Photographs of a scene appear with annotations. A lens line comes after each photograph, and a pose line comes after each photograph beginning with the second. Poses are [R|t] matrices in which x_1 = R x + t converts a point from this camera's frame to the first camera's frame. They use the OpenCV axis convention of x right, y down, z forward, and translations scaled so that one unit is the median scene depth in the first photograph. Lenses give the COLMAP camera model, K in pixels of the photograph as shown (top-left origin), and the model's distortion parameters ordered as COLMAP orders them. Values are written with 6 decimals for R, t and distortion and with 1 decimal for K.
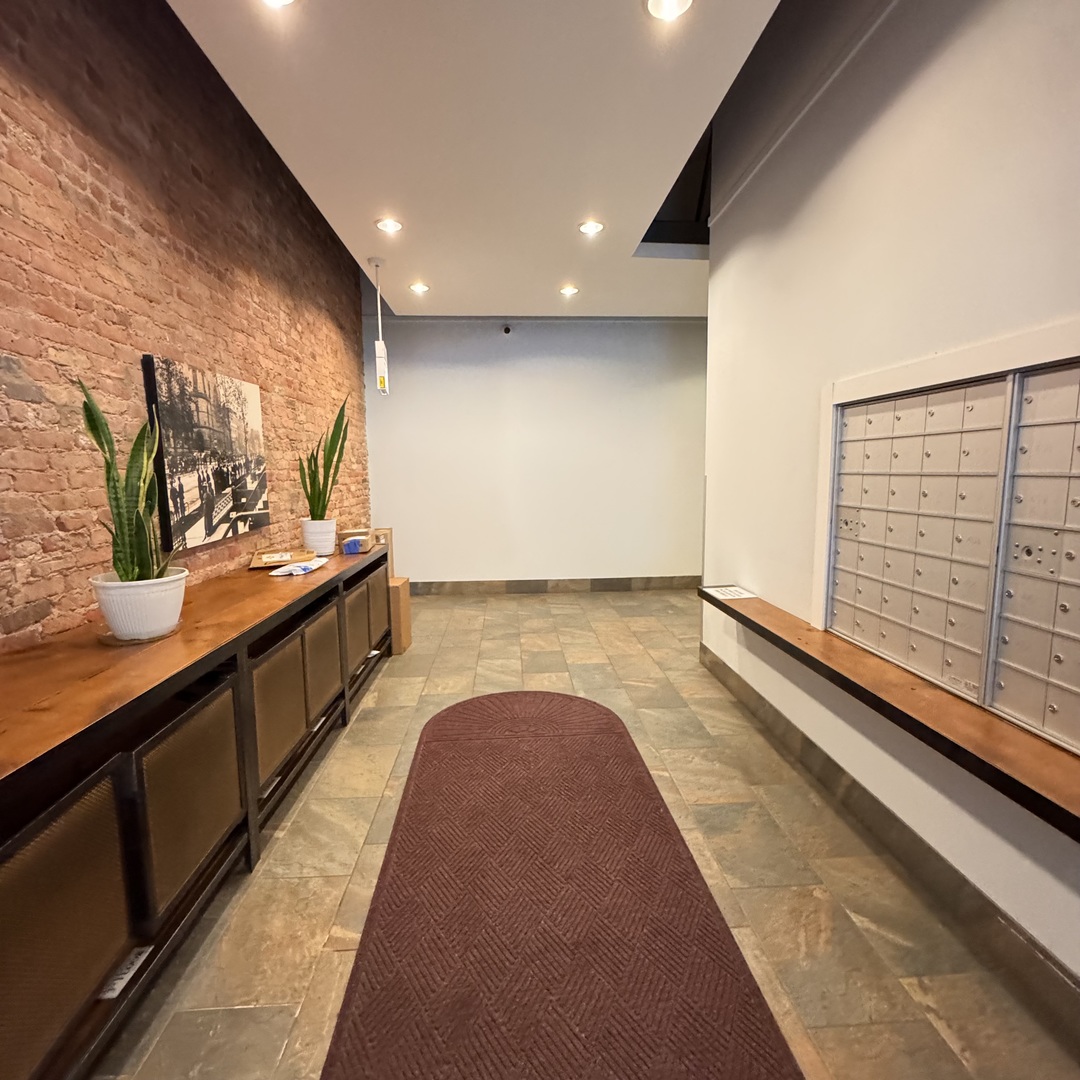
lens RADIAL K [[572.6, 0, 540.0], [0, 572.6, 540.0], [0, 0, 1]] dist [-0.000701, 0.000279]
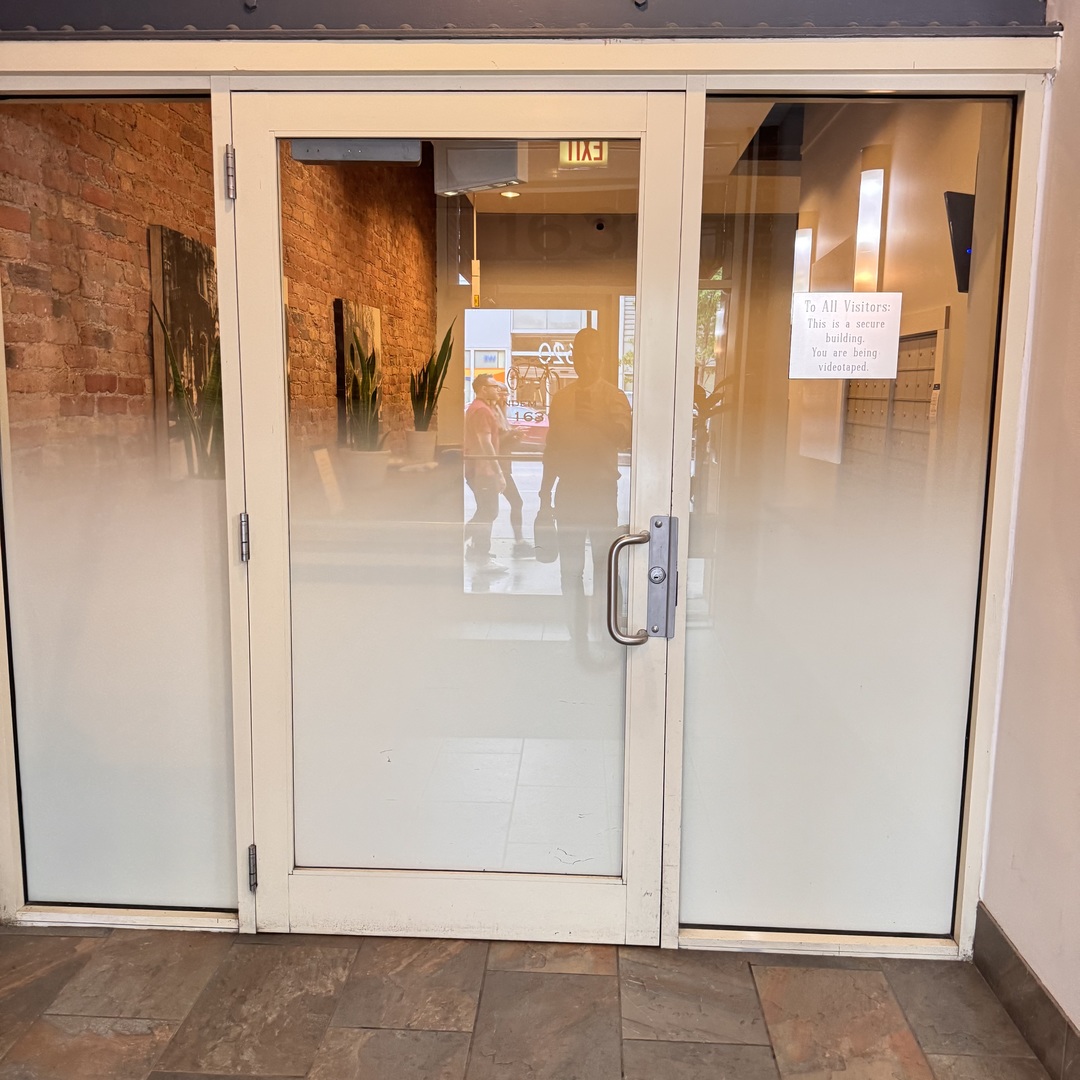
lens RADIAL K [[1024.9, 0, 540.0], [0, 1024.9, 540.0], [0, 0, 1]] dist [0.113687, -0.002111]
pose [[0.994065, 0.041058, -0.100745, 0.052031], [-0.038501, 0.998888, 0.027203, 0.121865], [0.101750, -0.023163, 0.994540, -1.031859]]
